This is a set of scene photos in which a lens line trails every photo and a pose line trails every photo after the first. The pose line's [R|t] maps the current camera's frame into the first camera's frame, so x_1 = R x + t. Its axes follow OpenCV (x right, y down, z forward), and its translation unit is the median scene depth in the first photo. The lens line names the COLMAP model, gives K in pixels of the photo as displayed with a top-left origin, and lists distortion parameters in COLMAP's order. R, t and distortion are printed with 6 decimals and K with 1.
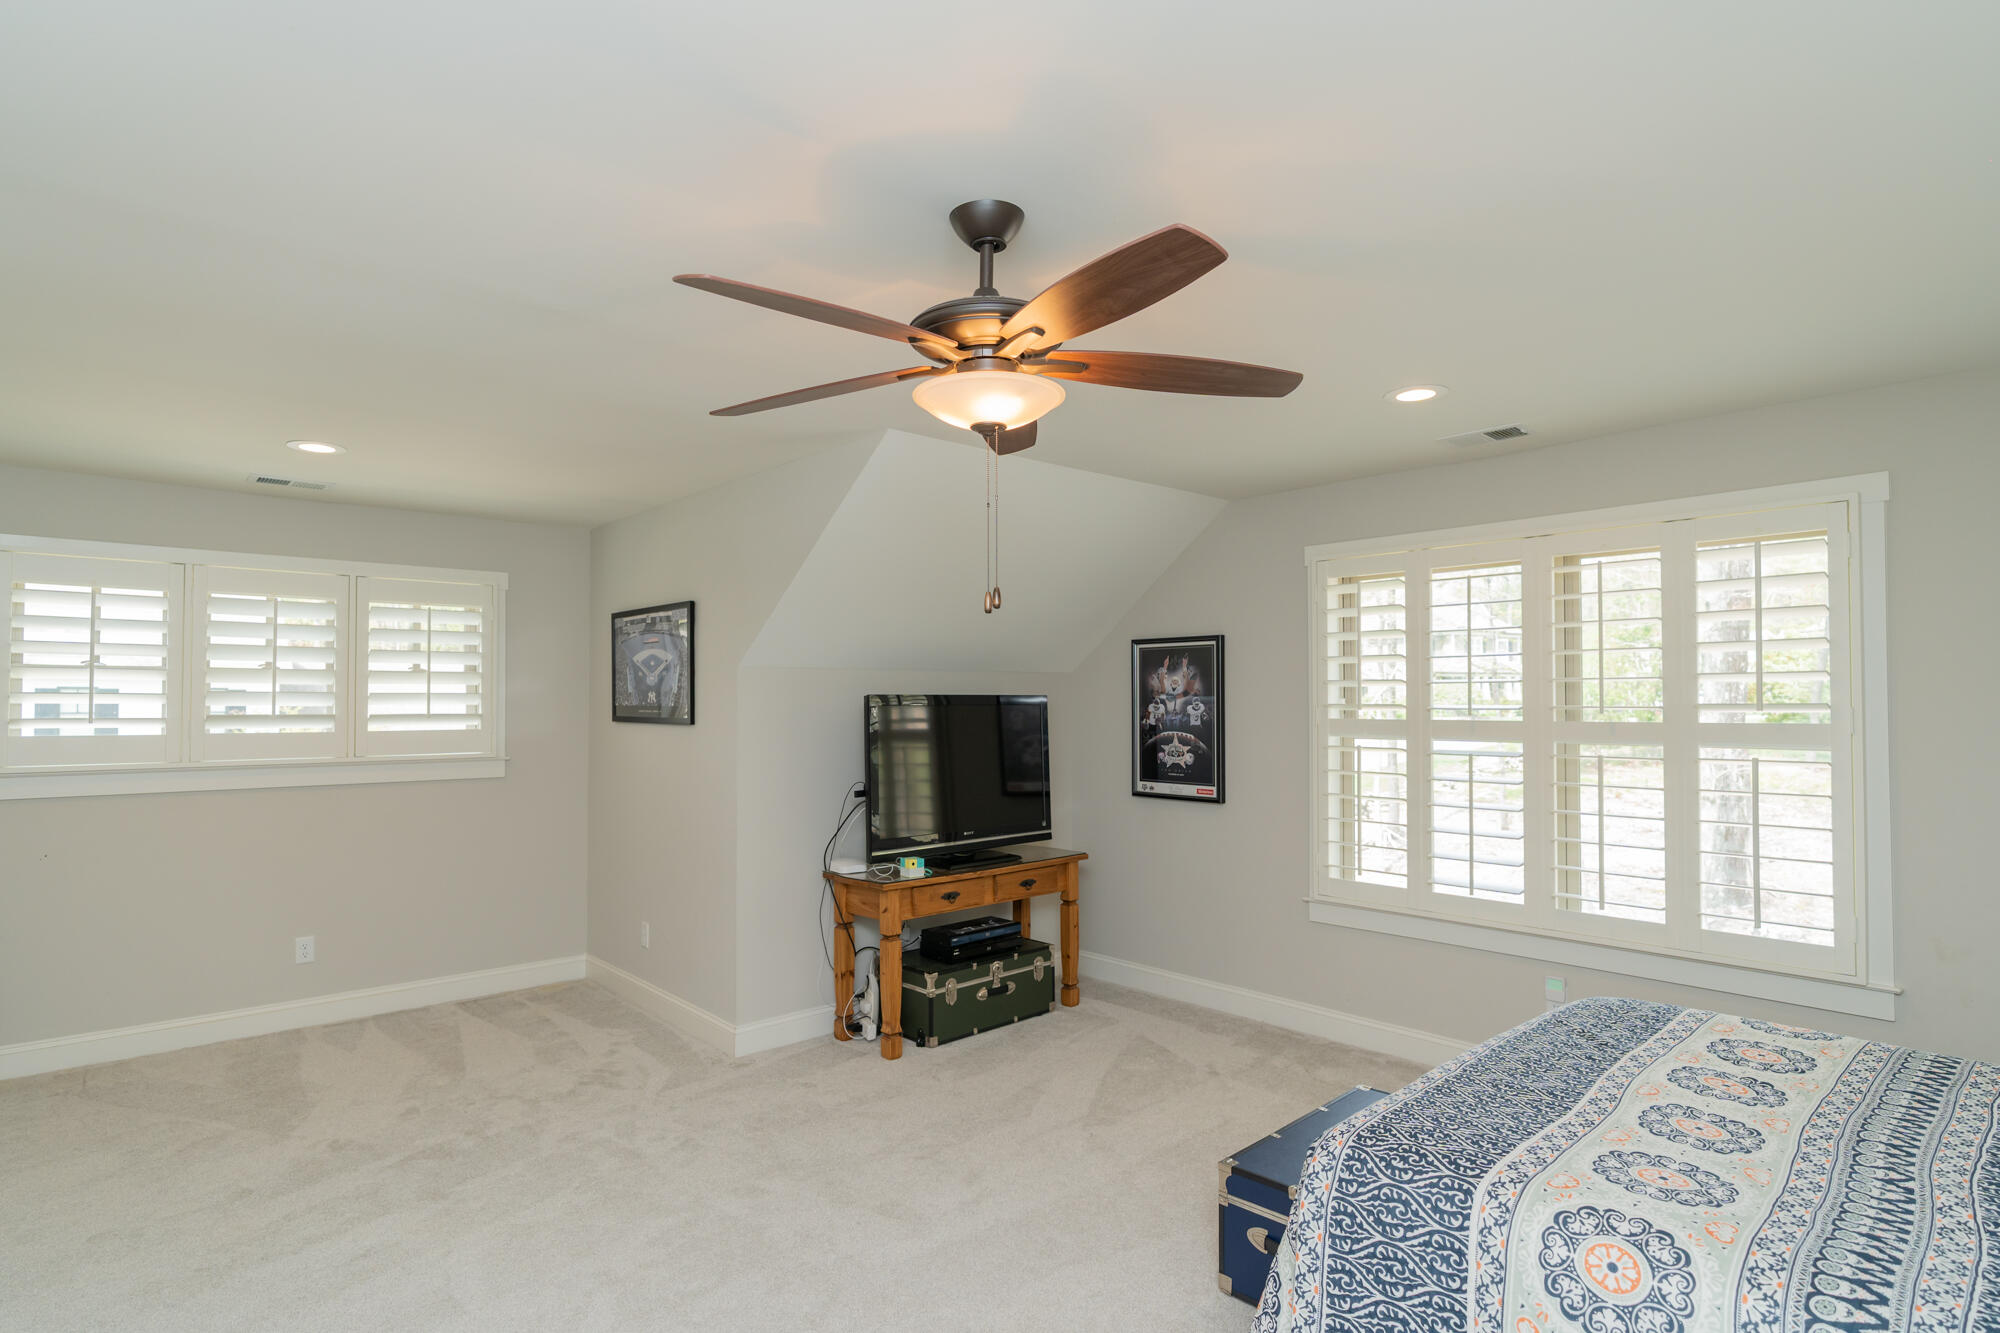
lens RADIAL K [[1057.2, 0, 994.1], [0, 1057.2, 681.9], [0, 0, 1]] dist [0.000694, -0.000066]
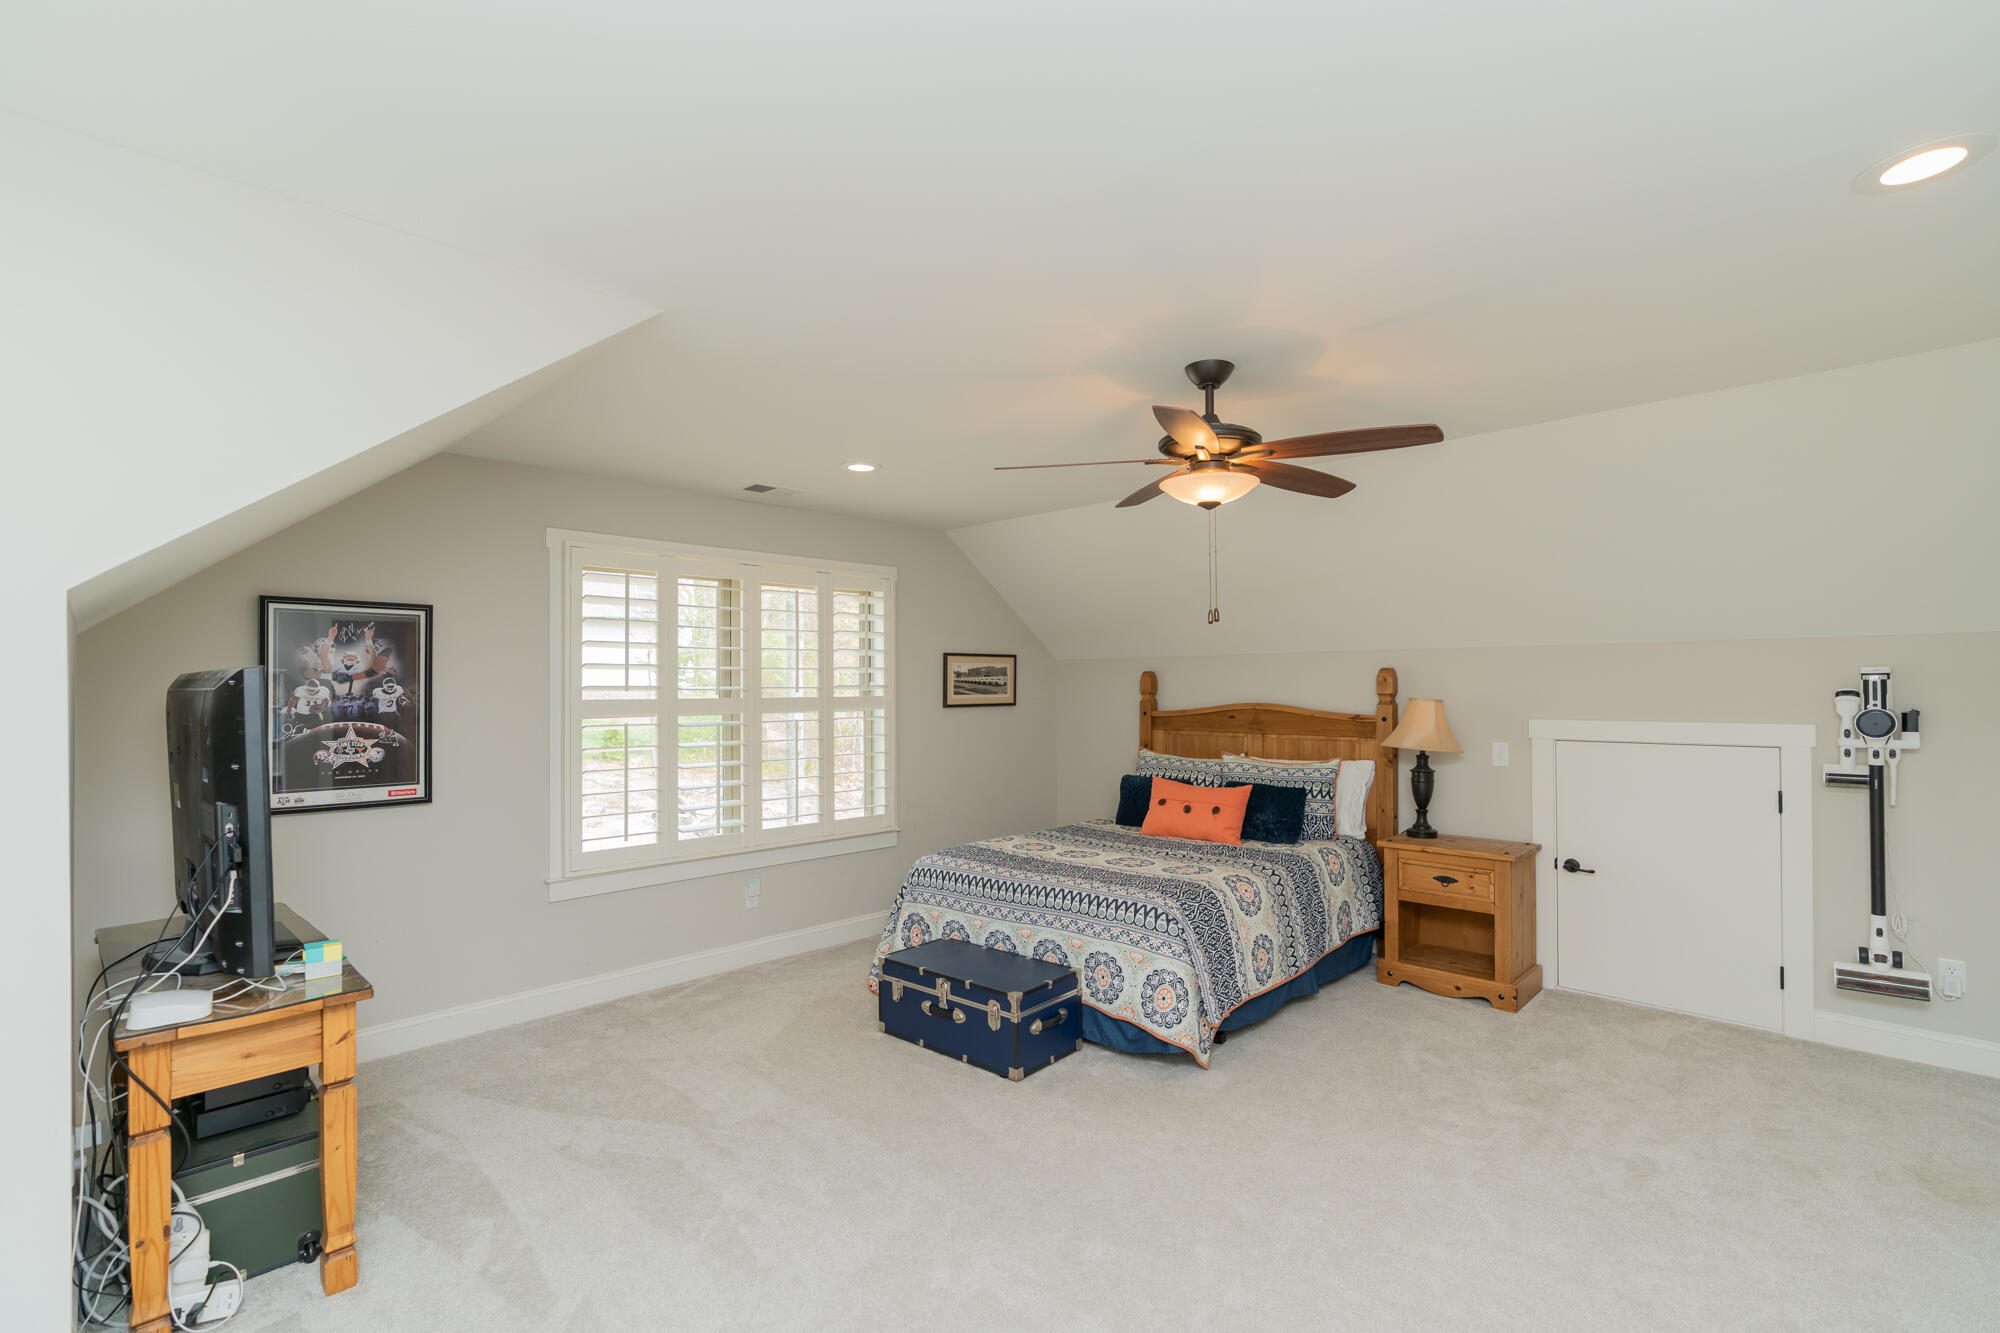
lens RADIAL K [[914.0, 0, 993.5], [0, 914.0, 676.6], [0, 0, 1]] dist [-0.008700, -0.000207]
pose [[-0.077666, 0.014900, 0.996868, -0.541513], [-0.014613, 0.999764, -0.016082, 0.017889], [-0.996872, -0.015817, -0.077429, 0.589166]]
